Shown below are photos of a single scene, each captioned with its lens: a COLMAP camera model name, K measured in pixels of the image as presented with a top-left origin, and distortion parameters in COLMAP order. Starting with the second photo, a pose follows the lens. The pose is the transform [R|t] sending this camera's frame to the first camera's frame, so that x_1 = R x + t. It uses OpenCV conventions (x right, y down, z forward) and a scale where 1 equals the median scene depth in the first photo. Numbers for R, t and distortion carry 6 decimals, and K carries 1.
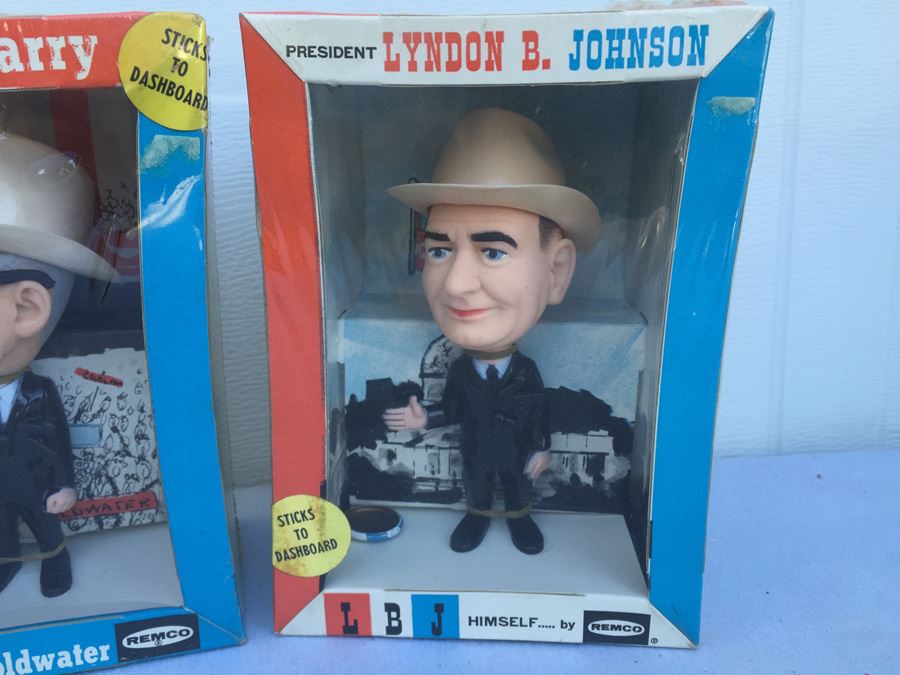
lens RADIAL K [[824.9, 0, 450.0], [0, 824.9, 337.5], [0, 0, 1]] dist [0.155384, -0.015312]
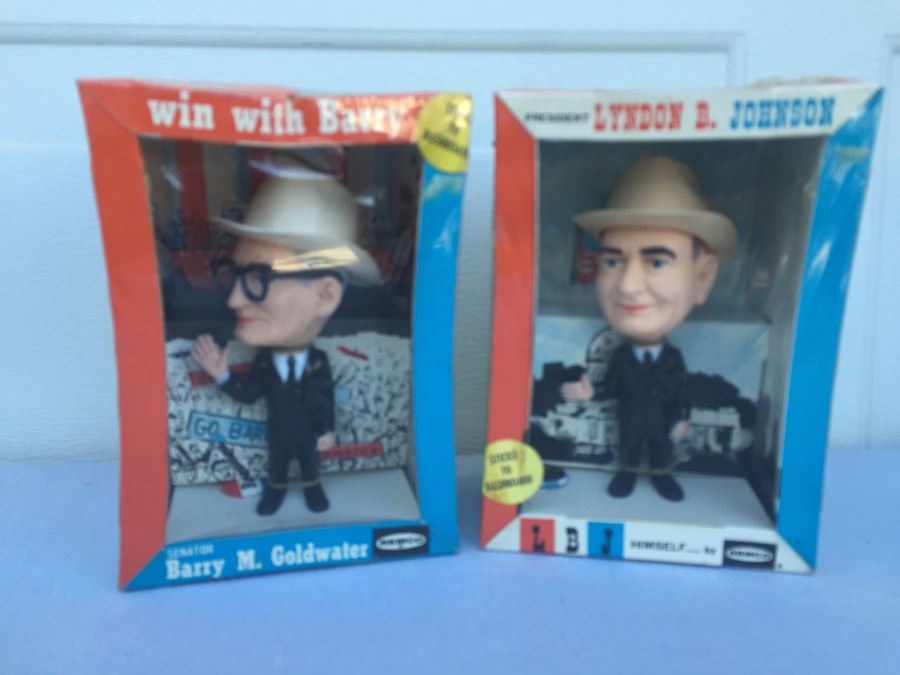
lens RADIAL K [[824.9, 0, 450.0], [0, 824.9, 337.5], [0, 0, 1]] dist [0.155384, -0.015312]
pose [[0.998499, 0.022518, -0.049929, -0.201045], [-0.025281, 0.998144, -0.055404, 0.095781], [0.048589, 0.056583, 0.997215, -0.331631]]
